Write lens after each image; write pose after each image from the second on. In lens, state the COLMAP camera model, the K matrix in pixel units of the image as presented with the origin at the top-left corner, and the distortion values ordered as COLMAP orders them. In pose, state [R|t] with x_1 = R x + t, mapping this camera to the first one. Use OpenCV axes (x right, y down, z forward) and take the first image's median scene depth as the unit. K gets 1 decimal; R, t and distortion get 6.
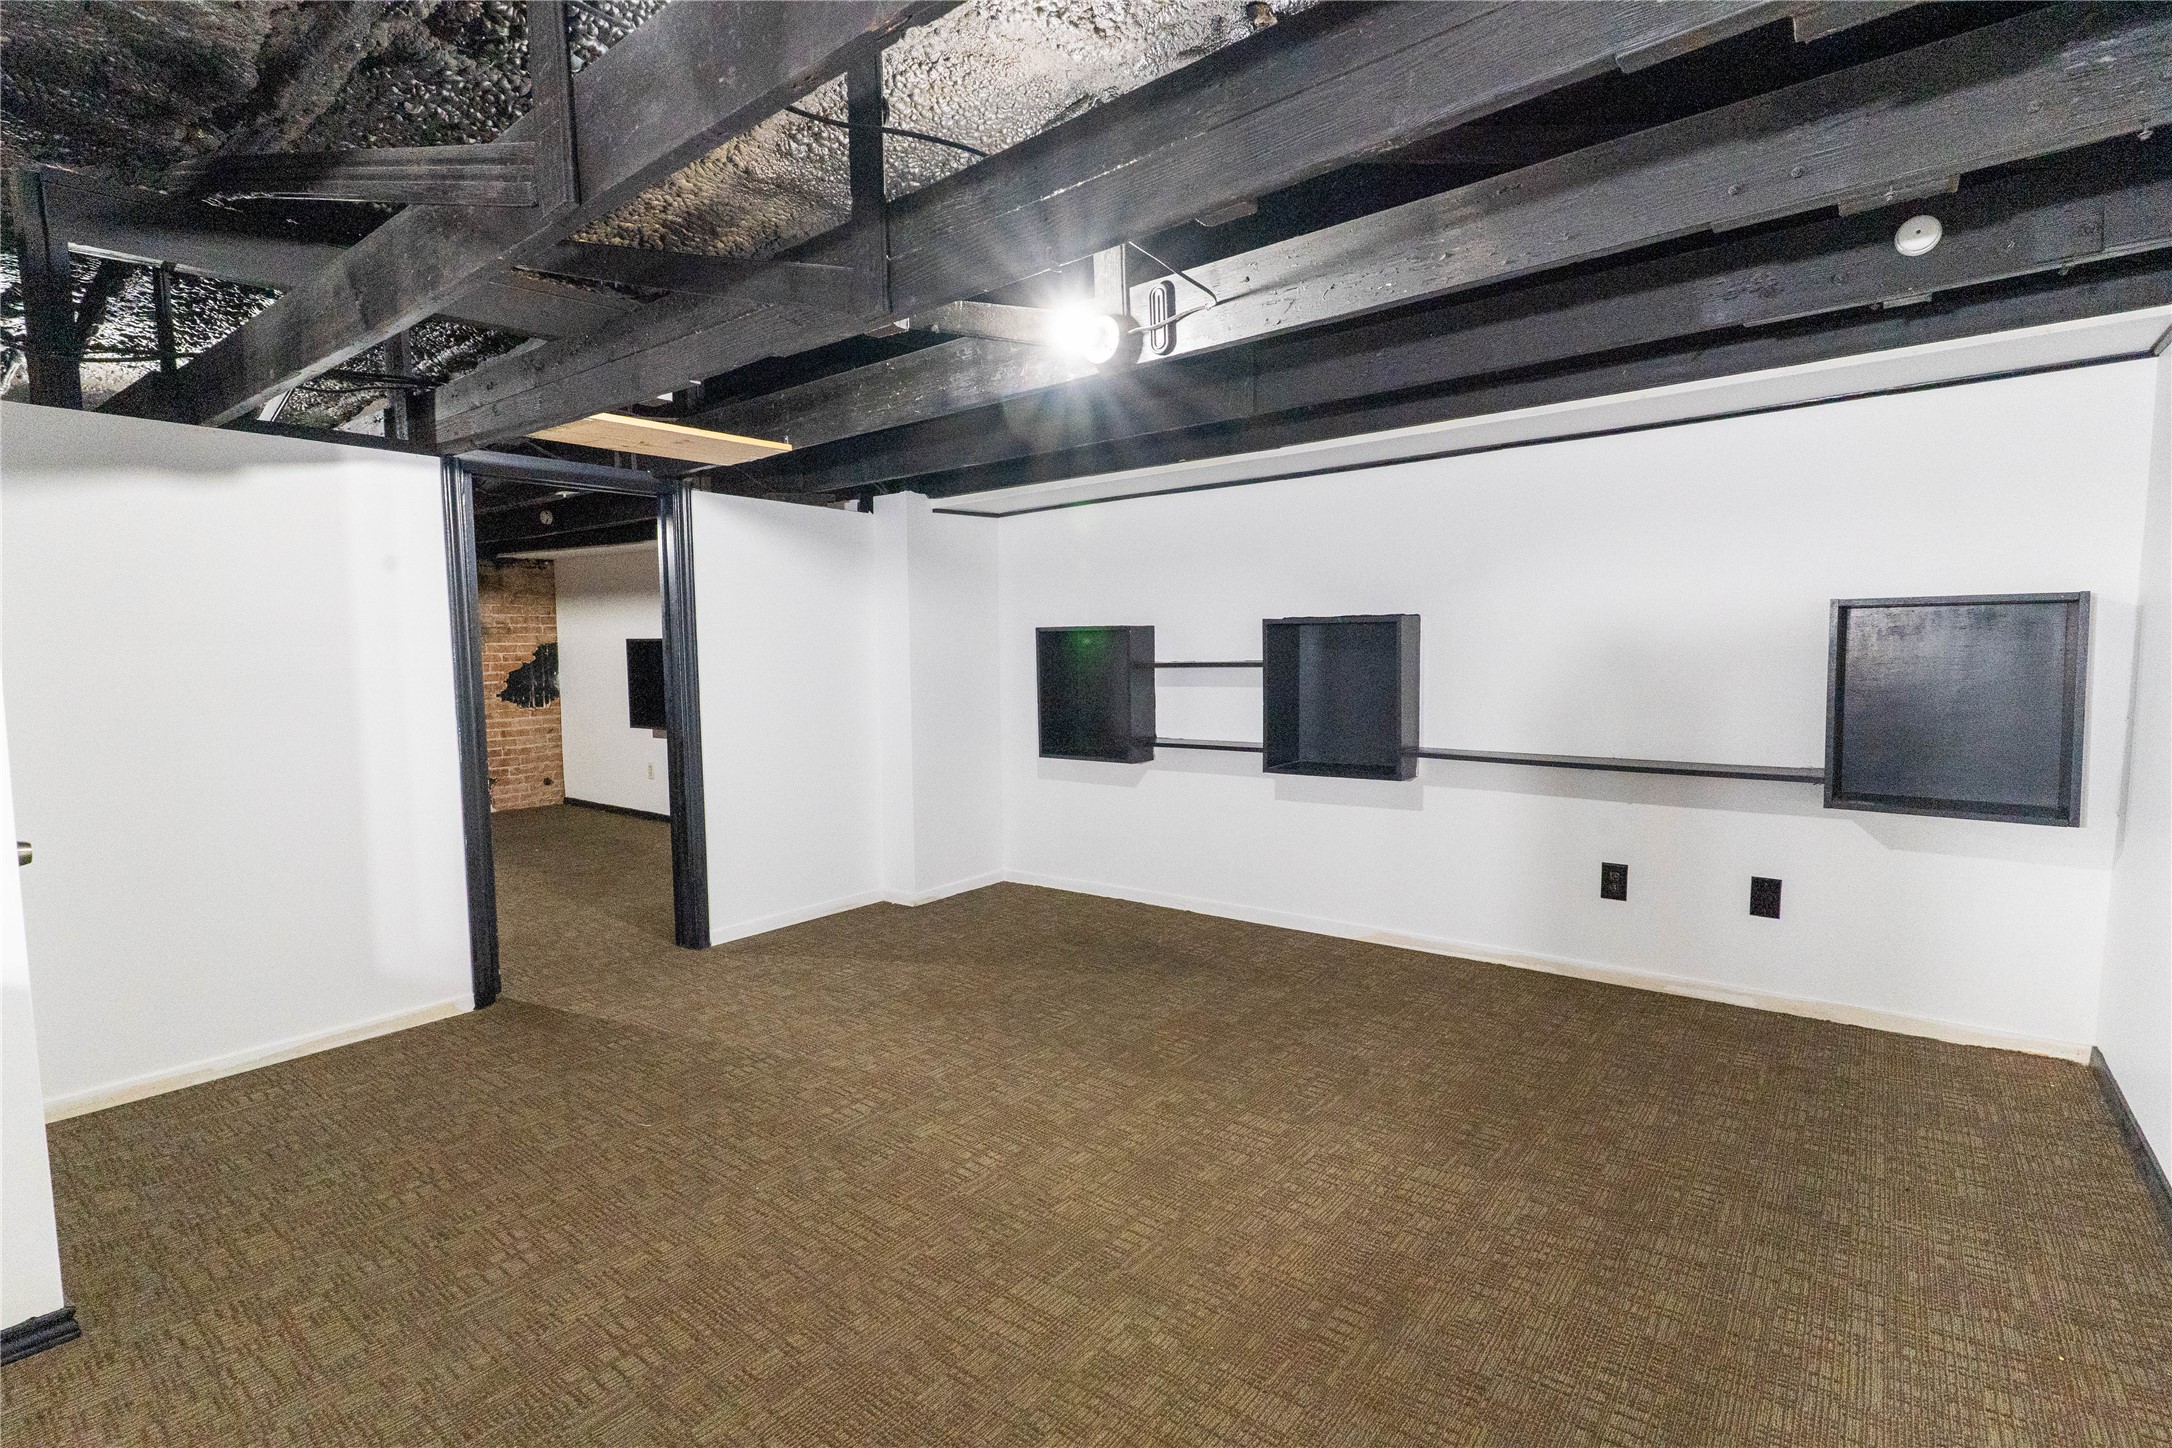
lens RADIAL K [[1034.1, 0, 1086.0], [0, 1034.1, 724.0], [0, 0, 1]] dist [0.000368, -0.000283]
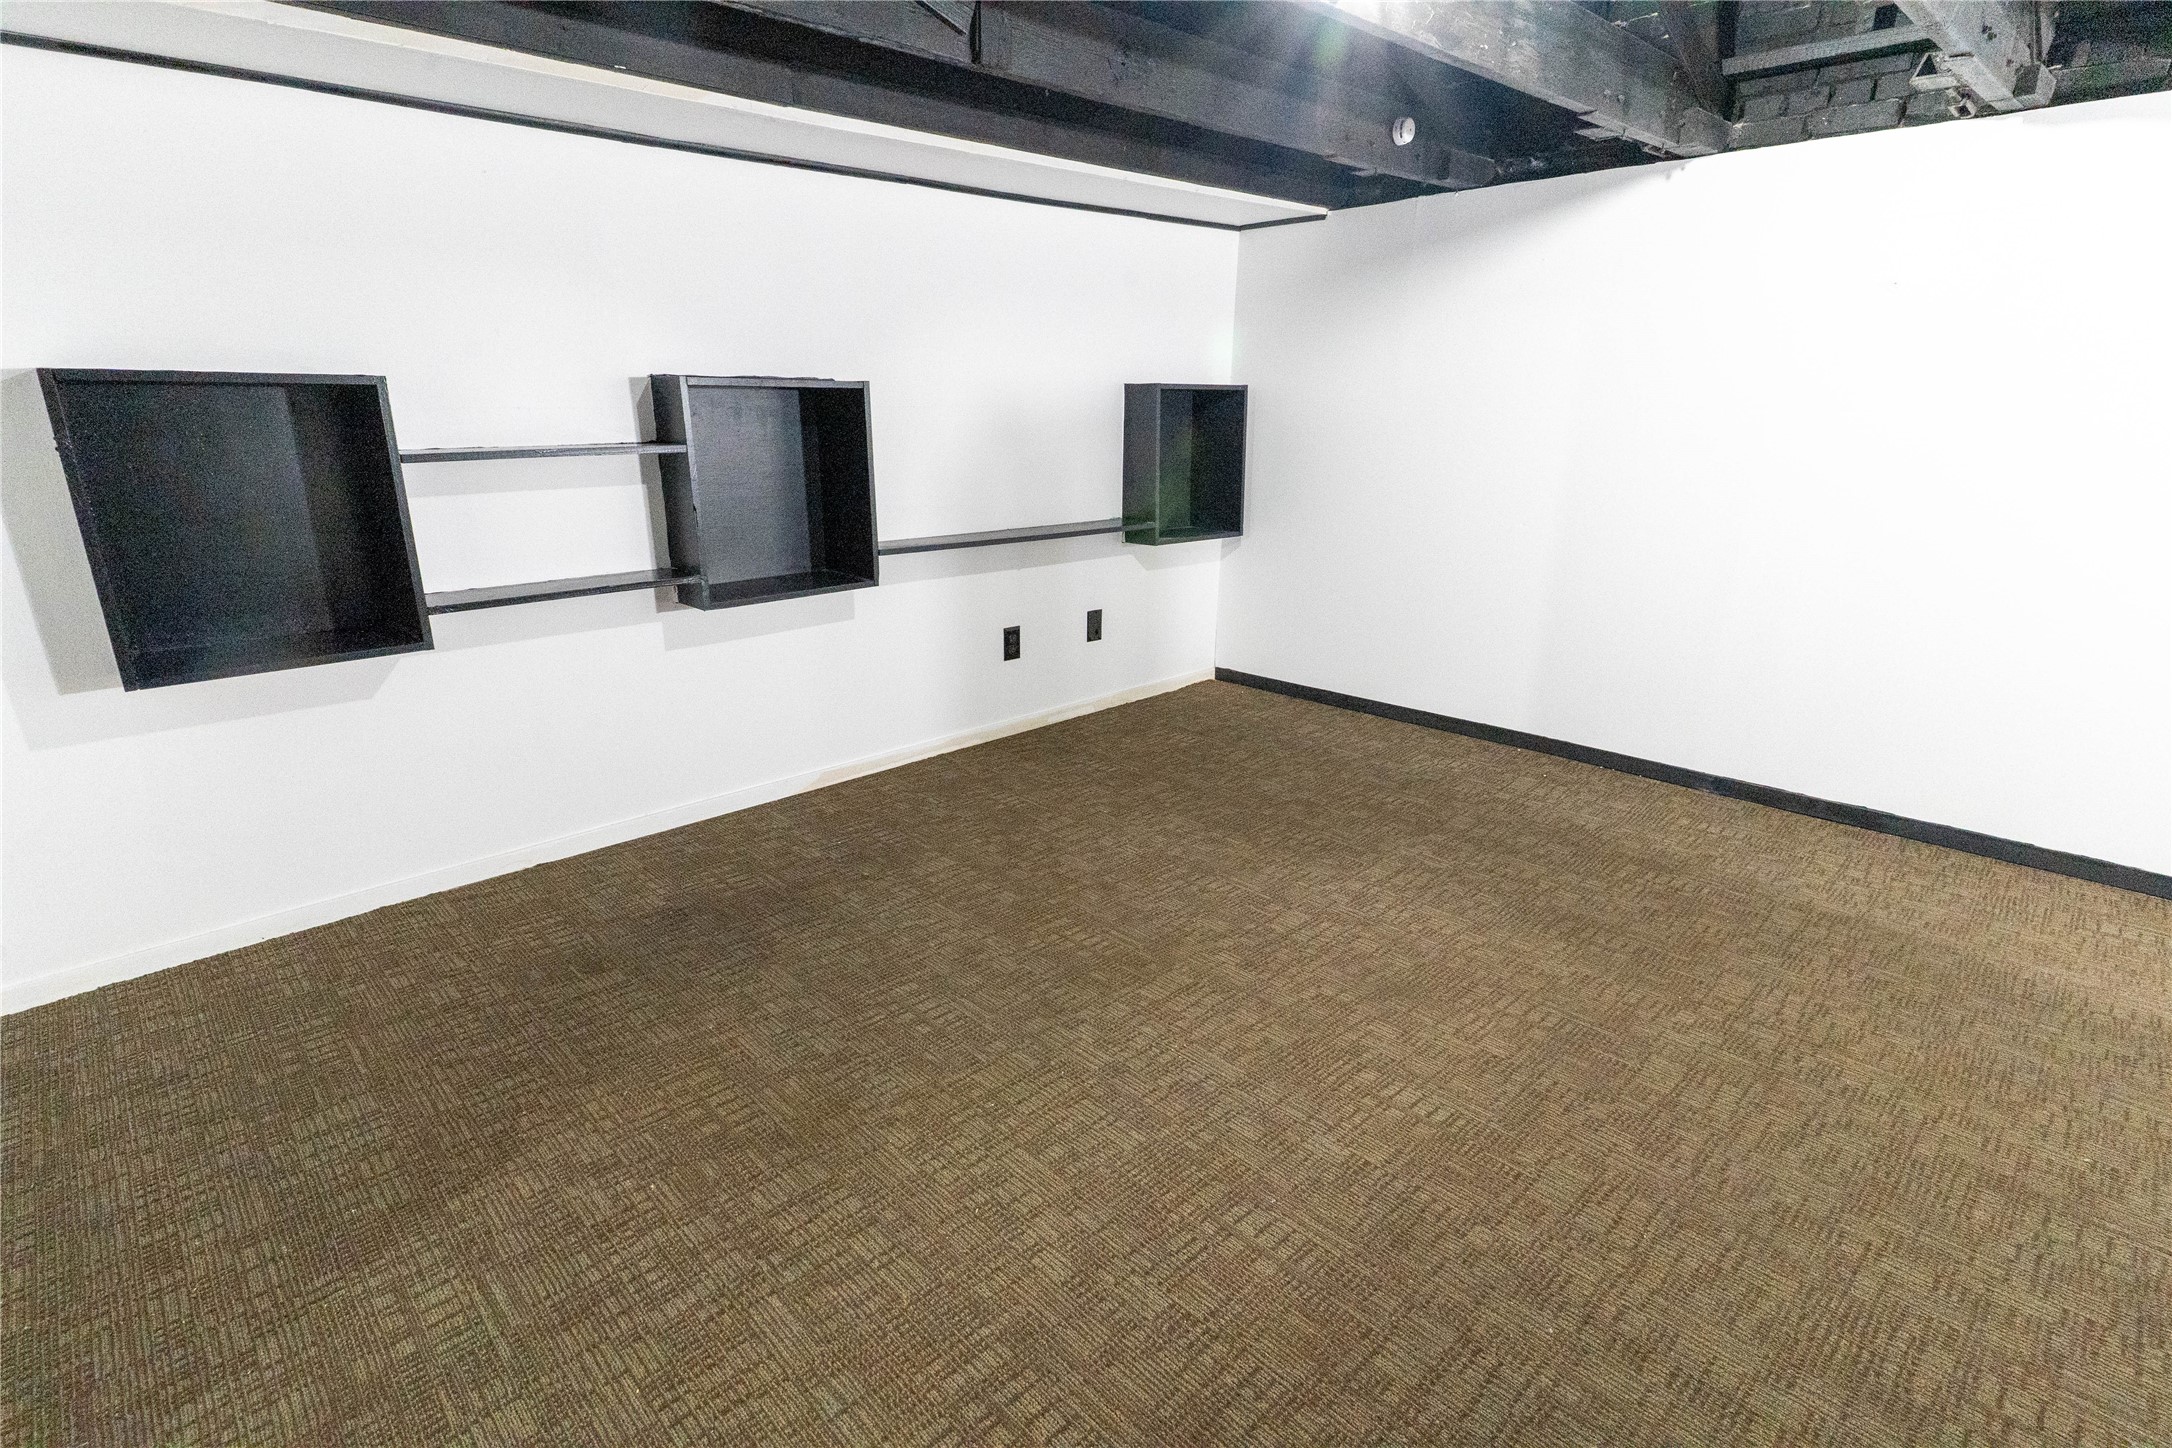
lens RADIAL K [[1034.1, 0, 1086.0], [0, 1034.1, 724.0], [0, 0, 1]] dist [0.000368, -0.000283]
pose [[0.141000, -0.278387, 0.950063, -0.559787], [0.070249, 0.960045, 0.270886, -0.059019], [-0.987514, 0.028546, 0.154923, 0.773036]]
